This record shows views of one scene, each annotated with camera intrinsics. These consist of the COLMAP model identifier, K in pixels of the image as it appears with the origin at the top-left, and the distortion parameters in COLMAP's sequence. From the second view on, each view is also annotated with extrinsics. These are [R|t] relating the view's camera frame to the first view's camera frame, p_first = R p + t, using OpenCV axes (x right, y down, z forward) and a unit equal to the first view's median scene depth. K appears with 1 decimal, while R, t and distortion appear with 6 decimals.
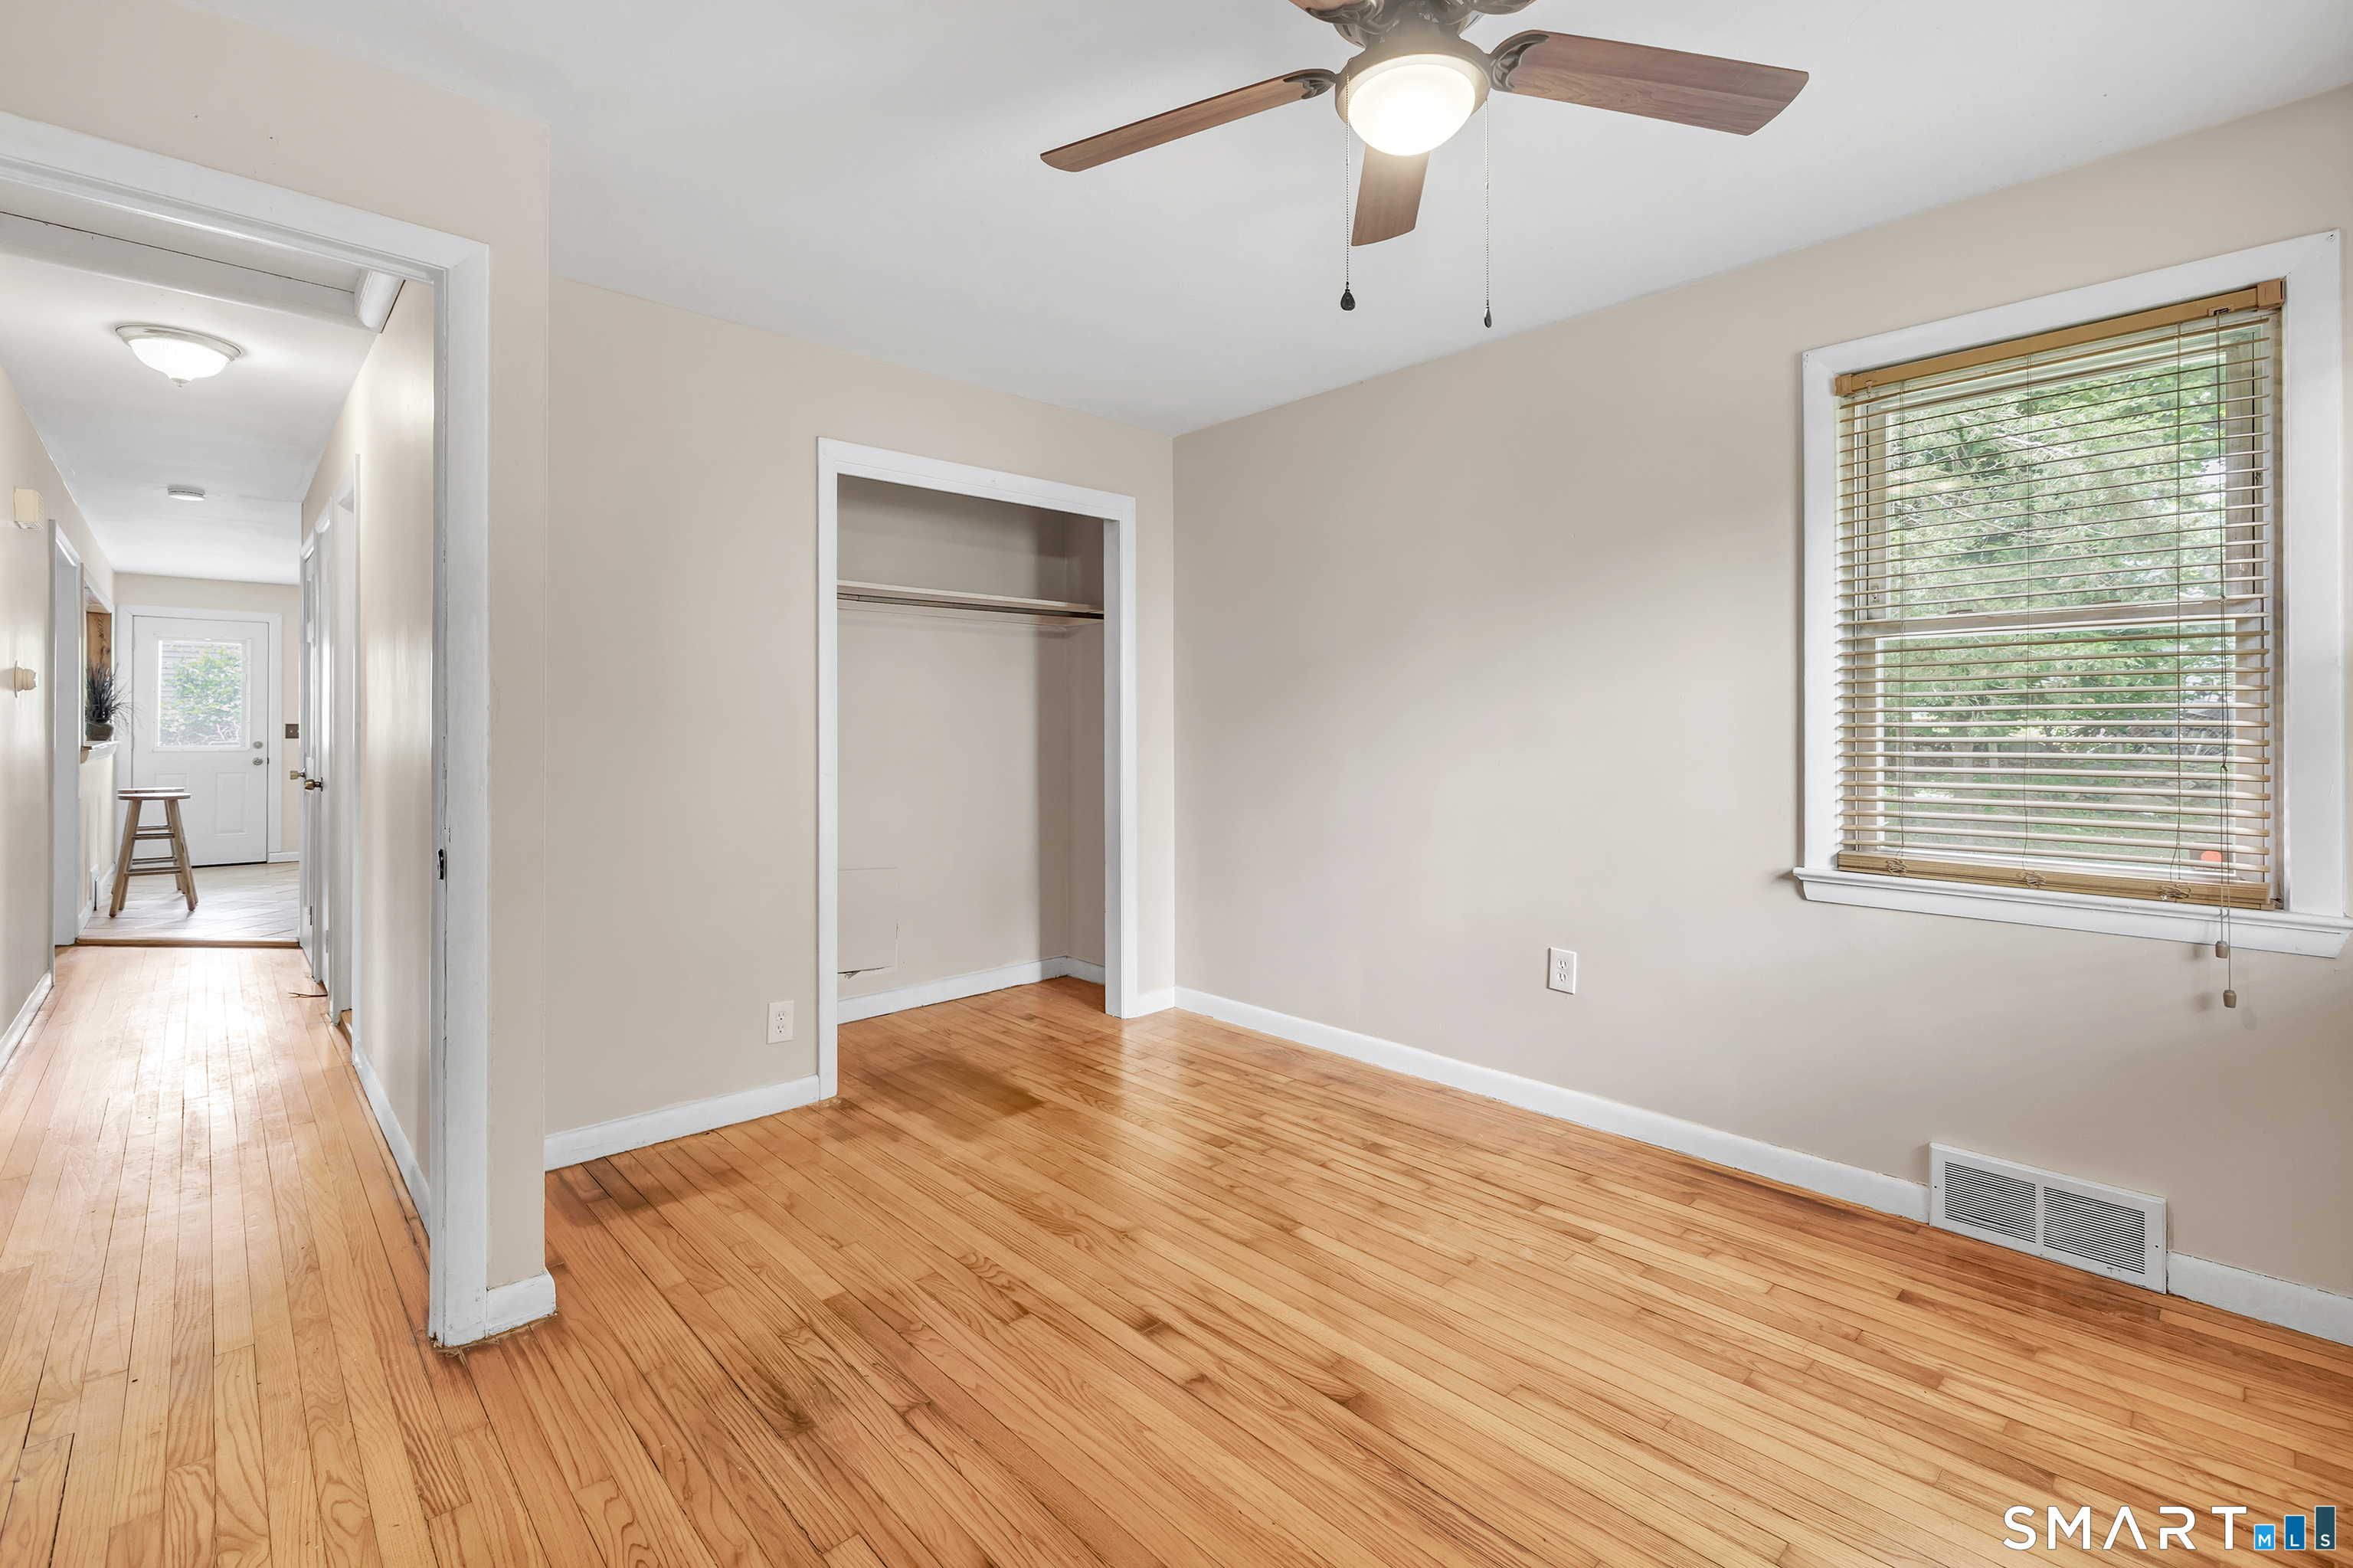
lens RADIAL K [[1057.8, 0, 1183.3], [0, 1057.8, 734.5], [0, 0, 1]] dist [-0.000614, 0.000407]
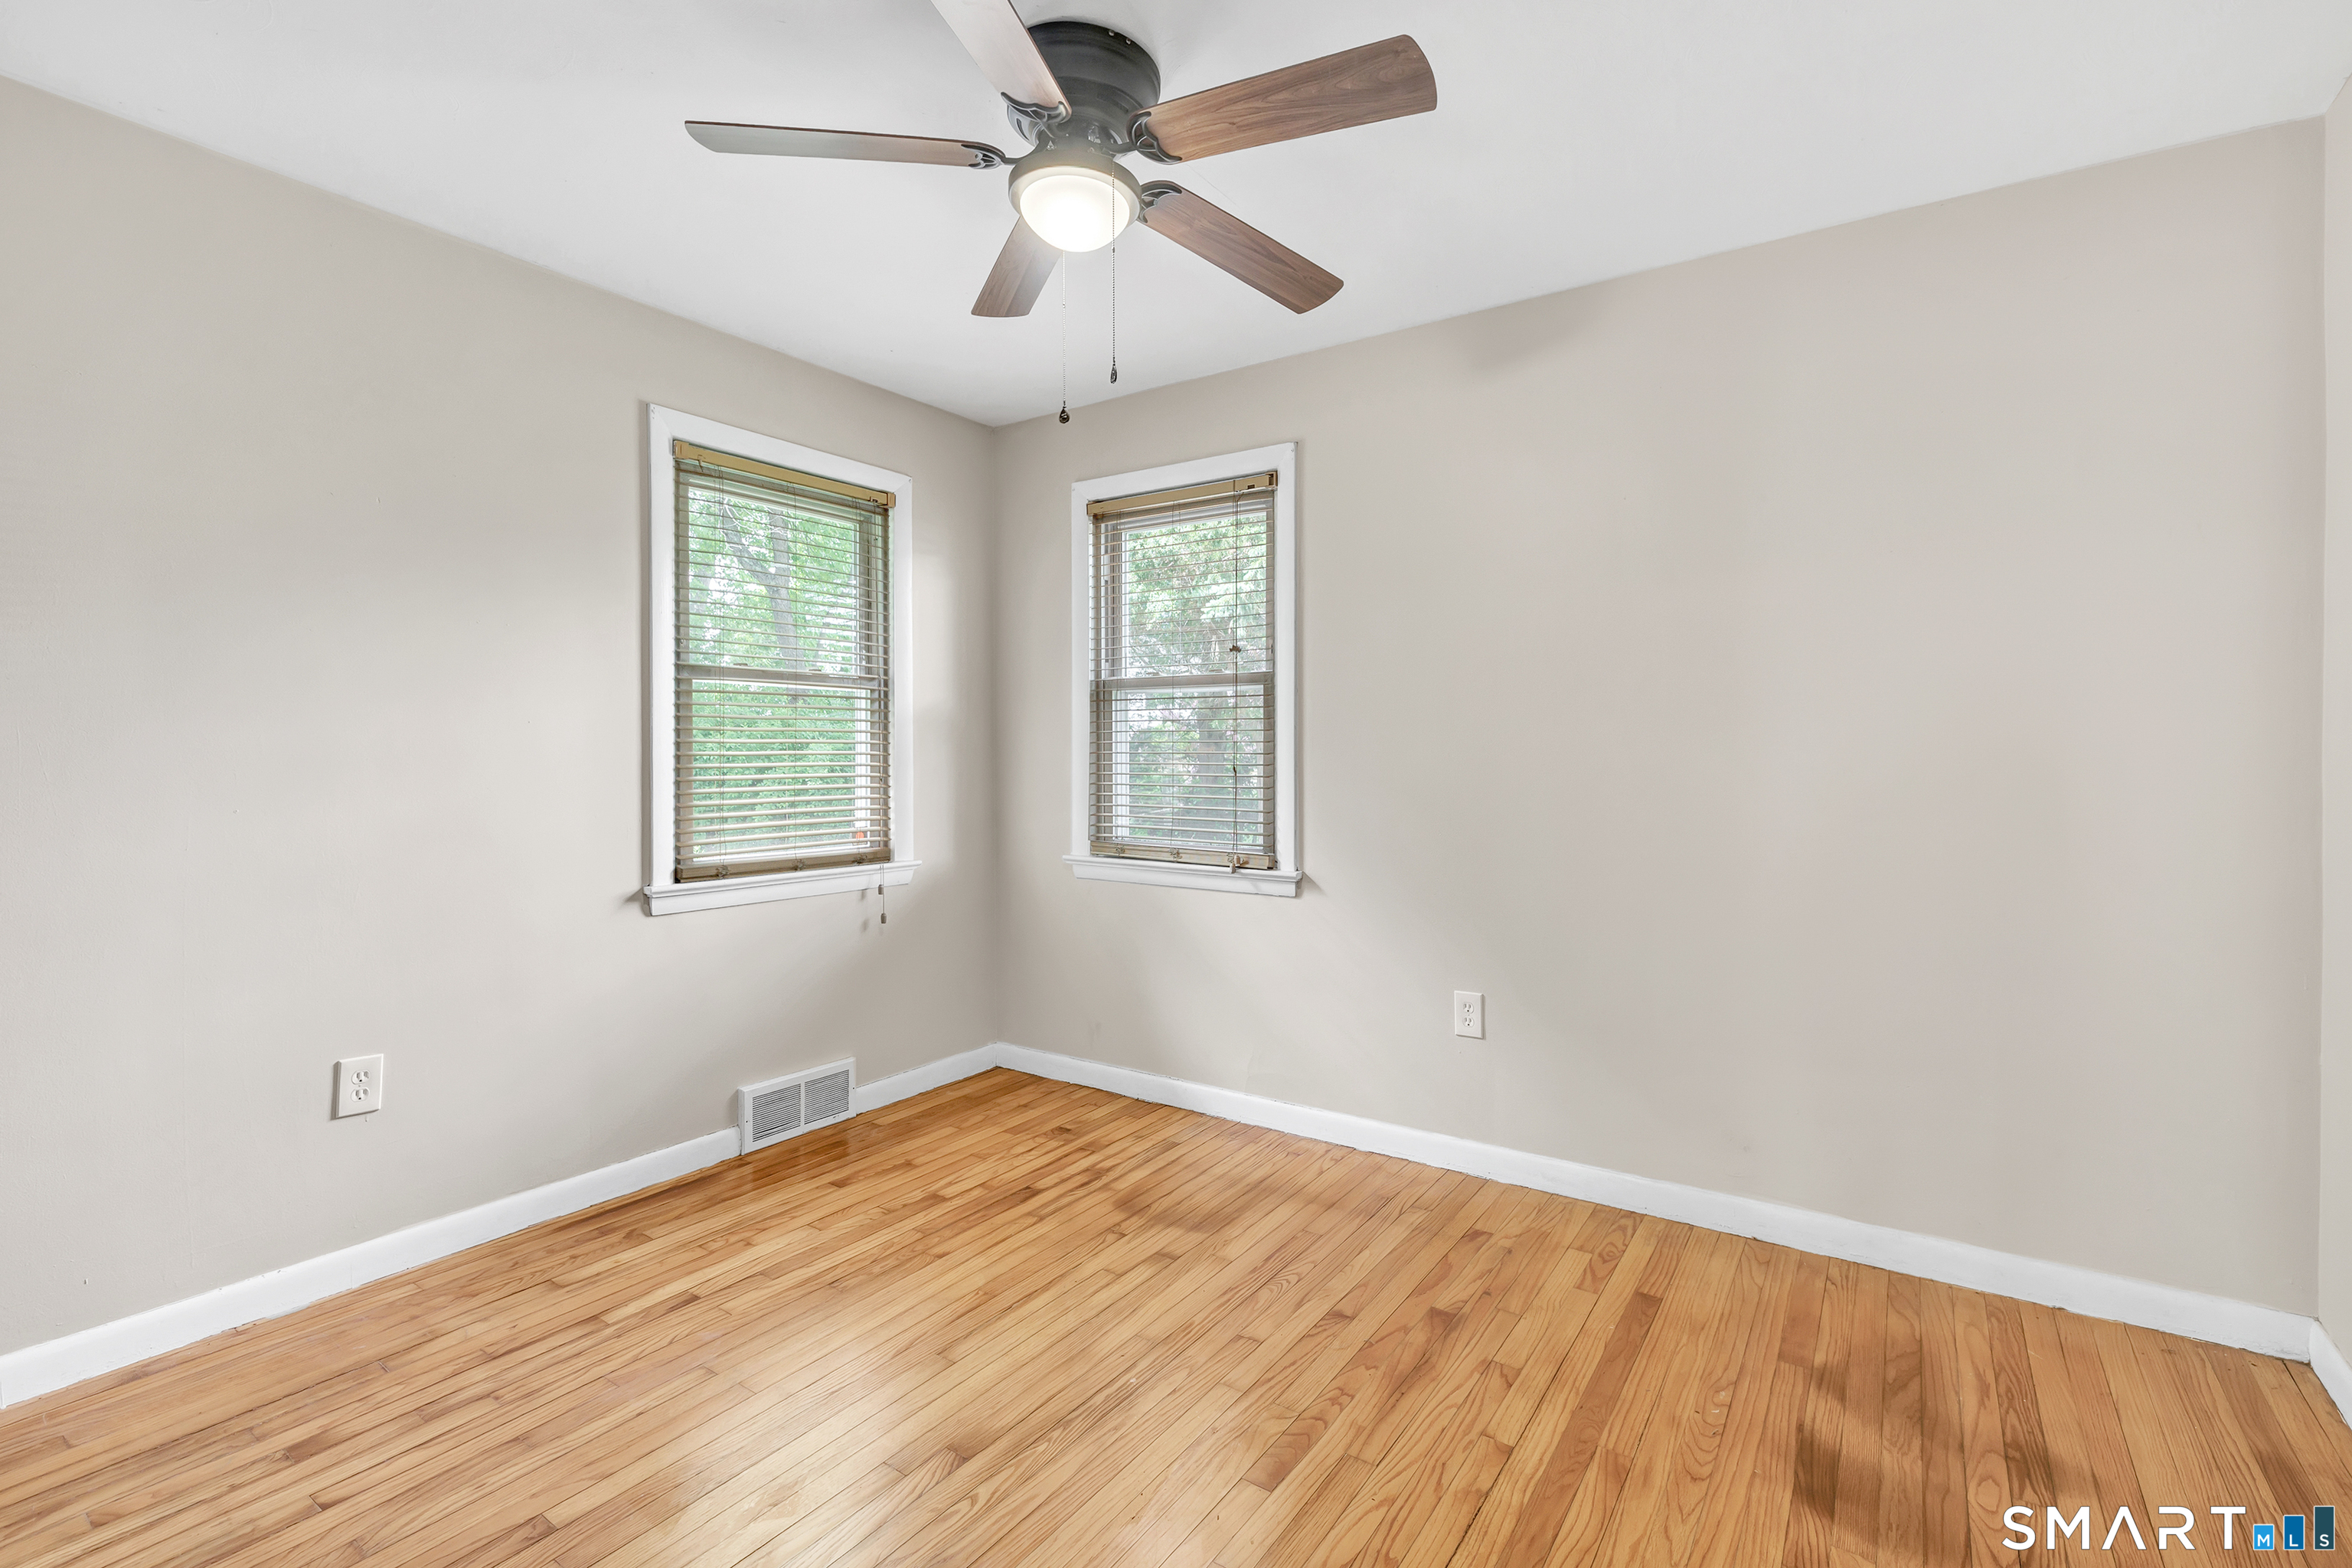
lens RADIAL K [[1057.3, 0, 1192.7], [0, 1057.3, 762.4], [0, 0, 1]] dist [-0.000614, 0.000407]
pose [[-0.227070, -0.007441, 0.973850, -0.613299], [0.006555, 0.999936, 0.009169, -0.006108], [-0.973856, 0.008465, -0.227006, 0.750786]]
